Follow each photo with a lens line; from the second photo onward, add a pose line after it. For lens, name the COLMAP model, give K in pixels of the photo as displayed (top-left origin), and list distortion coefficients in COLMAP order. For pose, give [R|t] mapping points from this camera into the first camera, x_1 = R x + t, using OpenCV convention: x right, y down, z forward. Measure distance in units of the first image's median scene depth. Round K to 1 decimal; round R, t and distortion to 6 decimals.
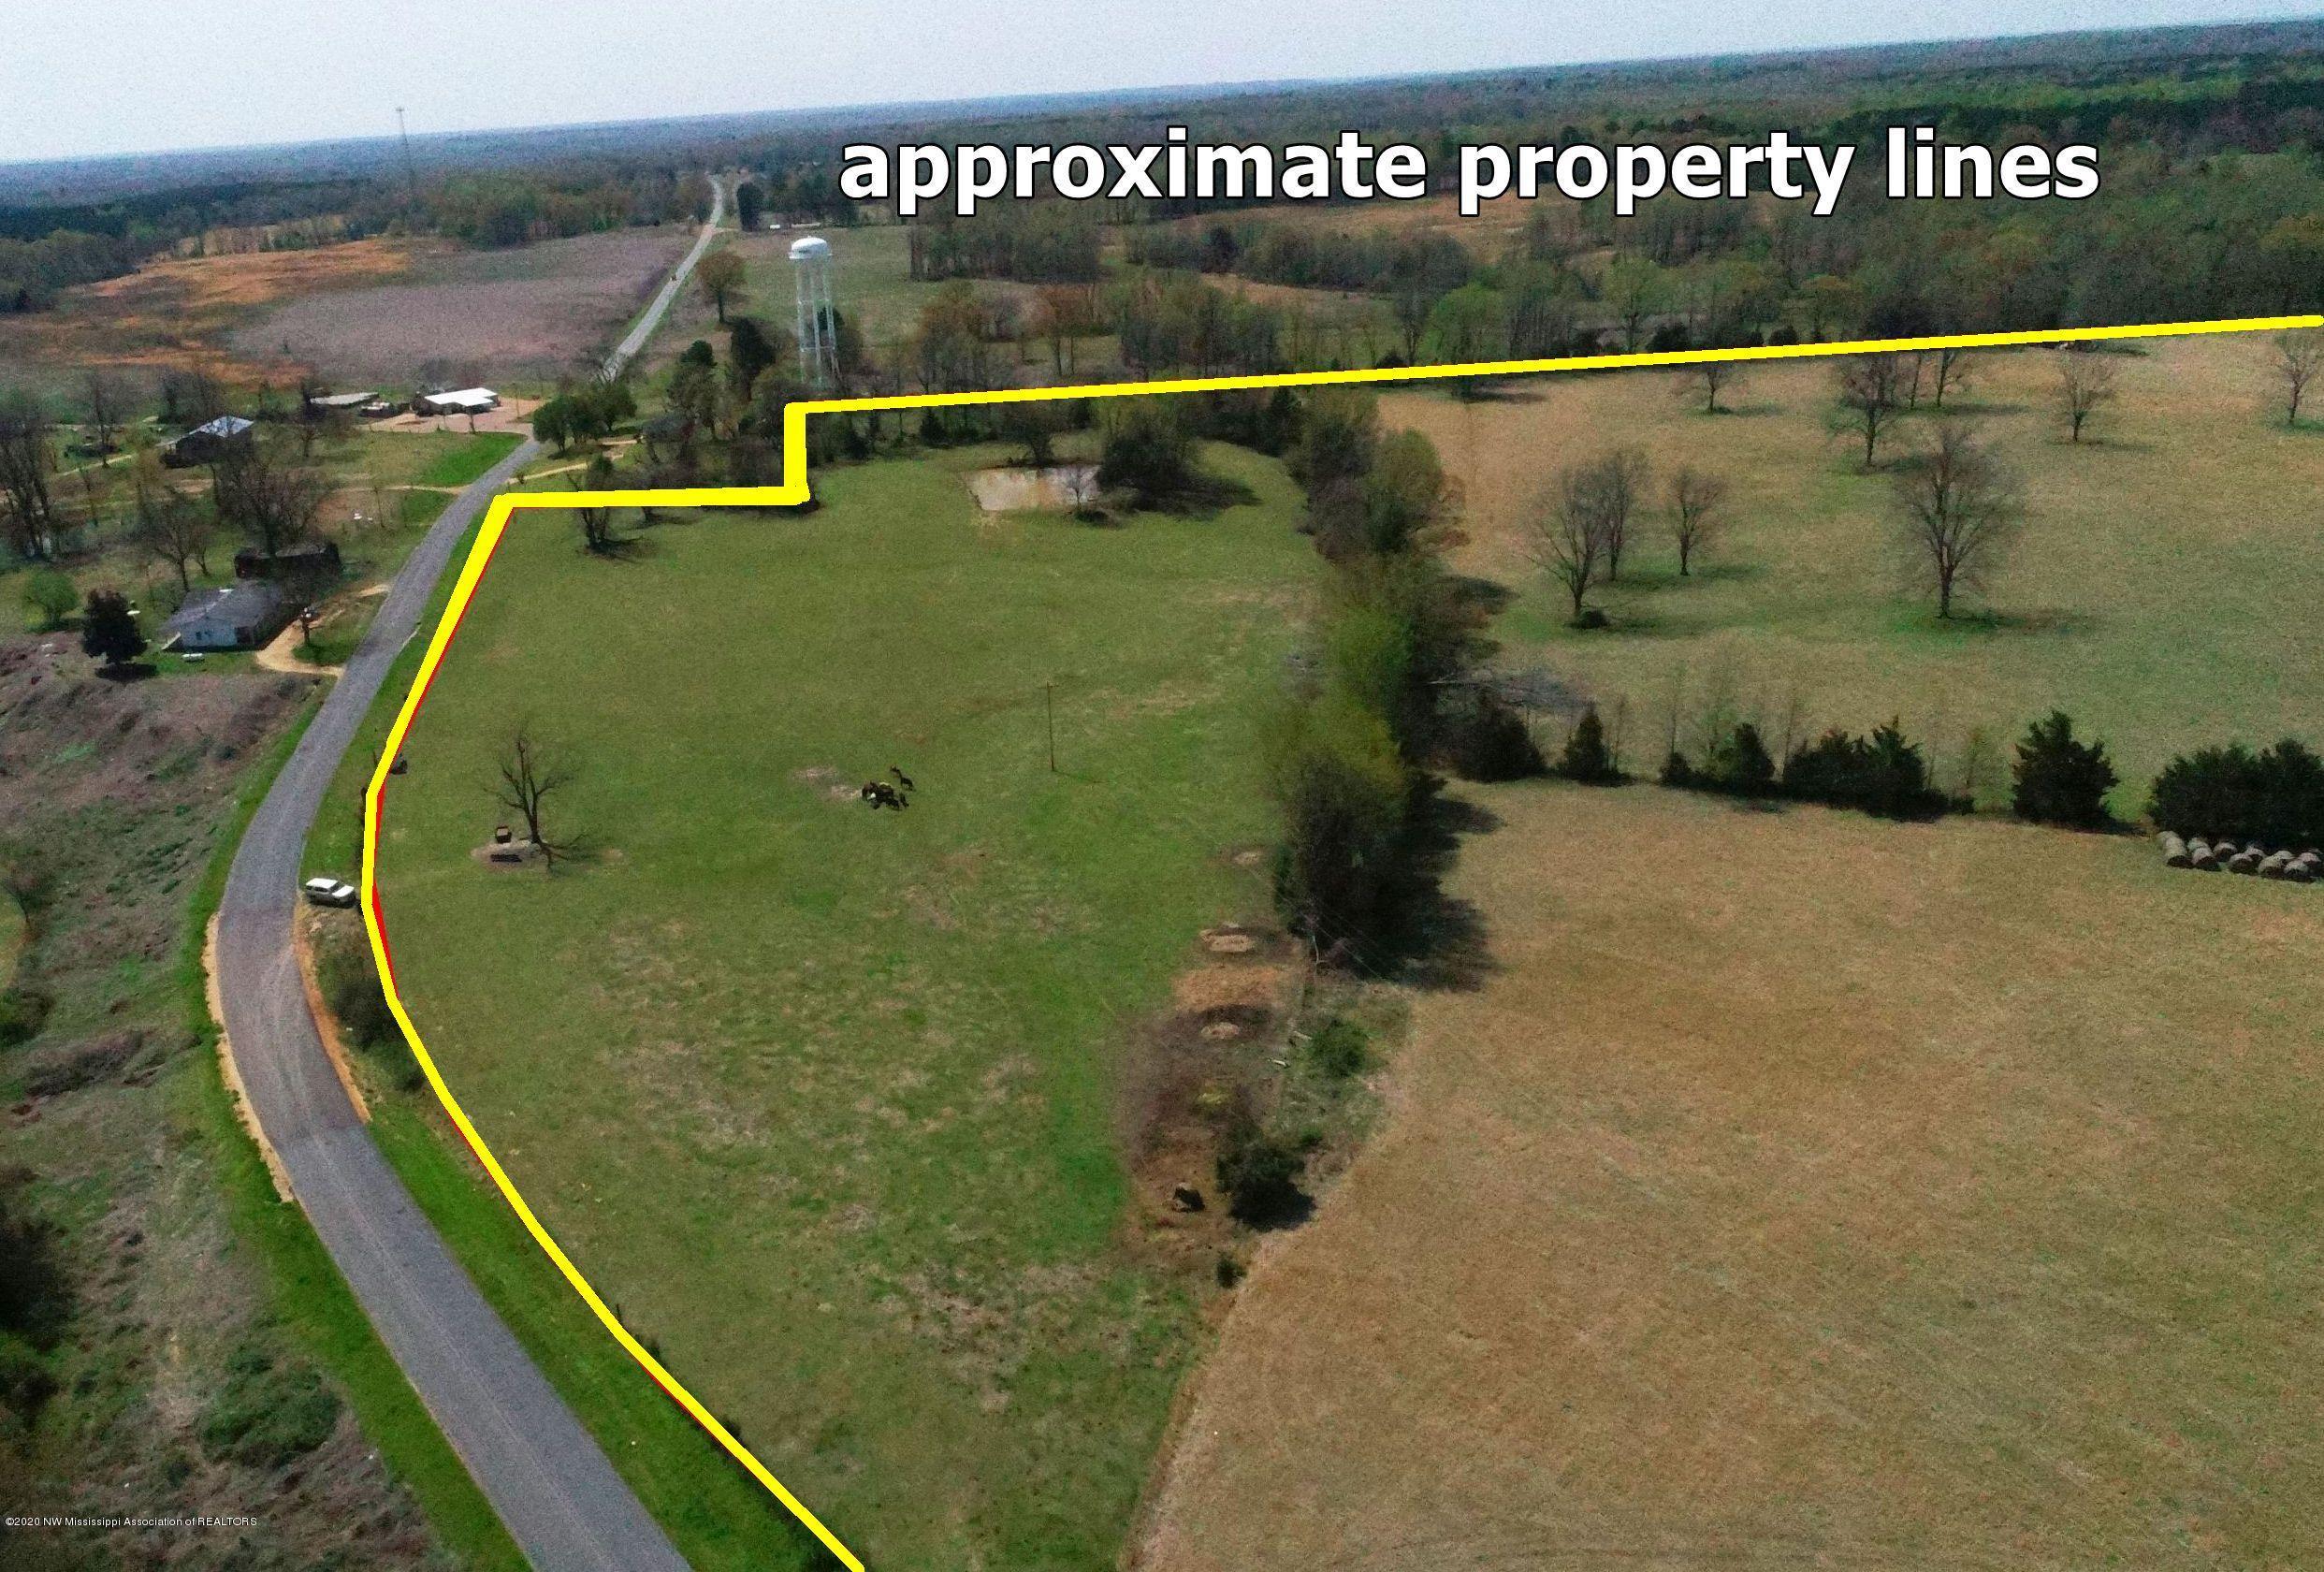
lens RADIAL K [[1866.3, 0, 930.3], [0, 1866.3, 821.5], [0, 0, 1]] dist [-0.006739, -0.001310]
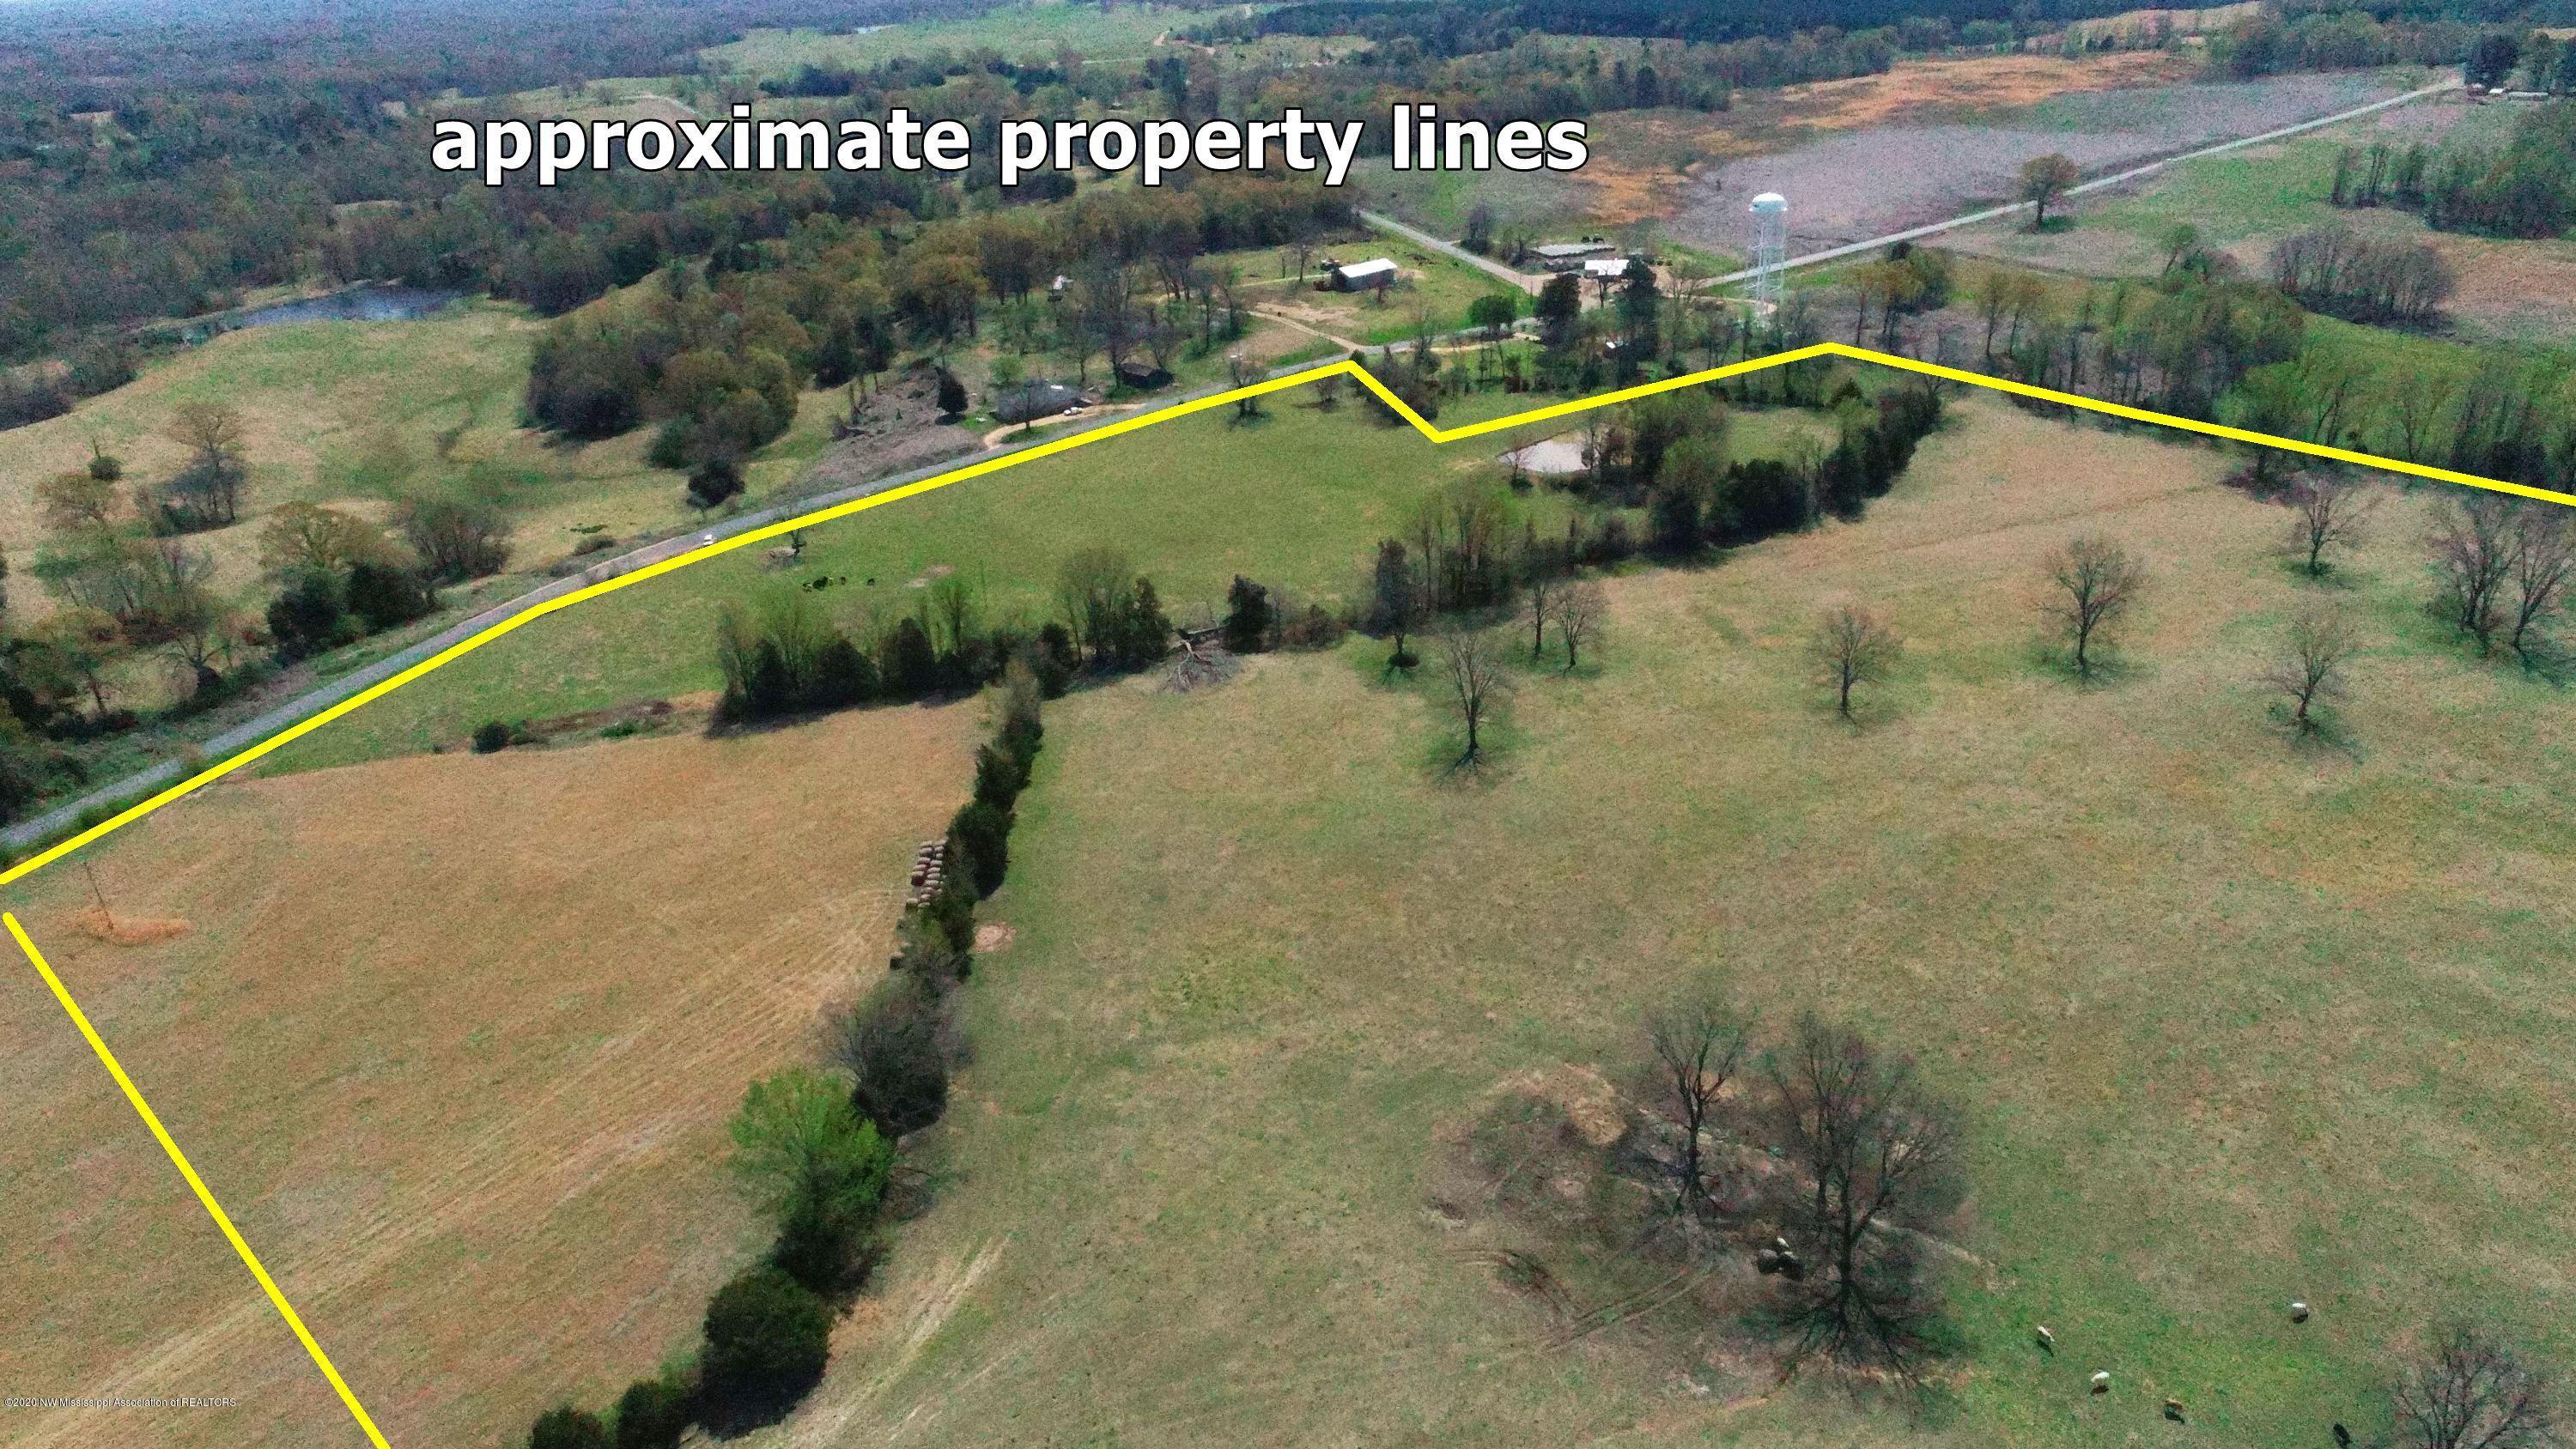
lens RADIAL K [[1711.9, 0, 1278.7], [0, 1711.9, 732.2], [0, 0, 1]] dist [-0.002779, -0.001841]
pose [[0.570003, 0.383676, -0.726560, 2.227654], [-0.279978, 0.922054, 0.267261, -0.665349], [0.772469, 0.051081, 0.632995, 0.303126]]
